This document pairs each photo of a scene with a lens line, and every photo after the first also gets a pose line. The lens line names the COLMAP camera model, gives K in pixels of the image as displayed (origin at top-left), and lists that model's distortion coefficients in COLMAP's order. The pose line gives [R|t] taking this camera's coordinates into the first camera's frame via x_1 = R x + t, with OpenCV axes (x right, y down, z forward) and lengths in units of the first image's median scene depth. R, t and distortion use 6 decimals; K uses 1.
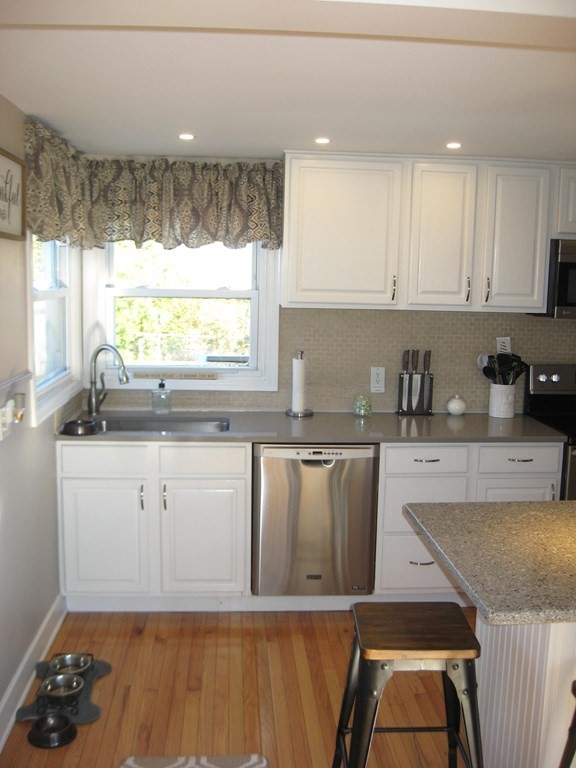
lens RADIAL K [[769.1, 0, 285.5], [0, 769.1, 378.4], [0, 0, 1]] dist [-0.123798, 0.000000]
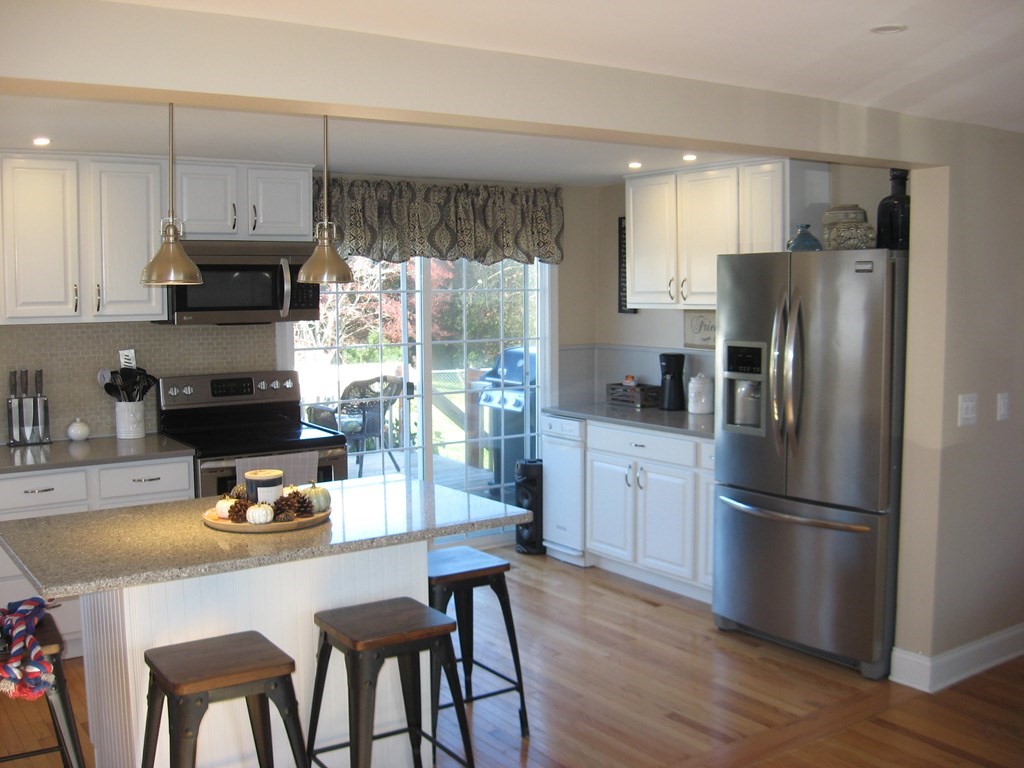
lens RADIAL K [[1047.6, 0, 508.4], [0, 1047.6, 388.3], [0, 0, 1]] dist [-0.112652, 0.000000]
pose [[0.857896, -0.072848, 0.508633, 0.050934], [0.087190, 0.996182, -0.004384, 0.036446], [-0.506372, 0.048109, 0.860972, -0.277431]]
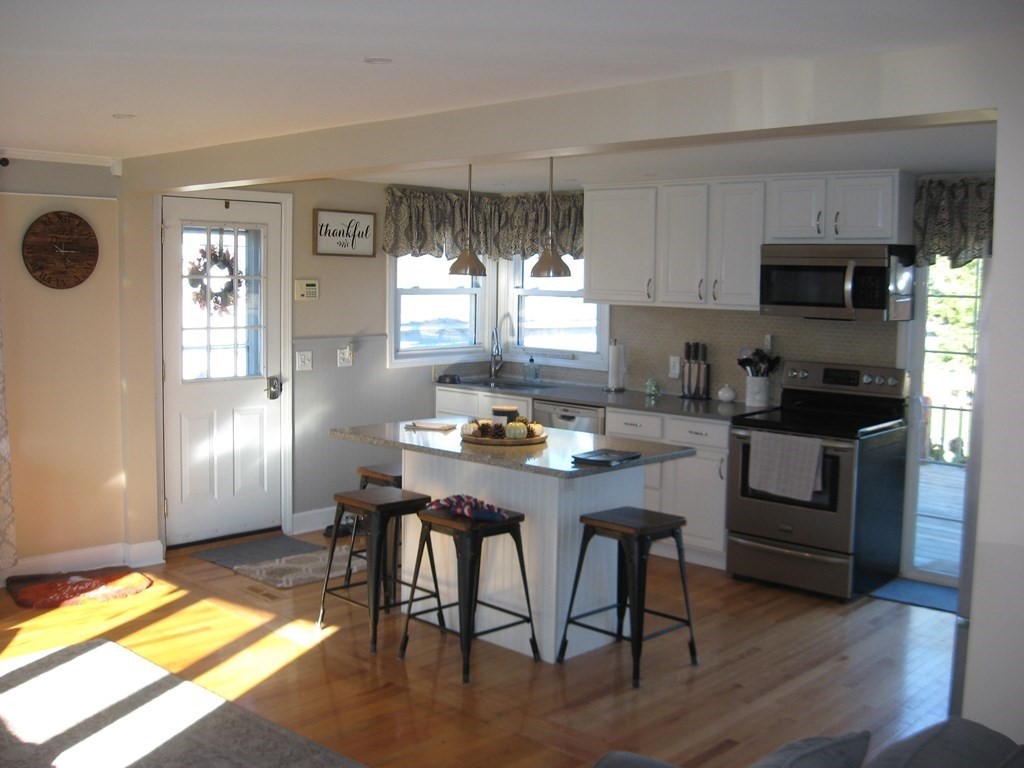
lens RADIAL K [[1047.6, 0, 506.2], [0, 1047.6, 385.5], [0, 0, 1]] dist [-0.112652, 0.000000]
pose [[0.678721, 0.068542, -0.731191, 1.143271], [-0.095326, 0.995434, 0.004827, 0.047859], [0.728183, 0.066425, 0.682156, -0.288836]]
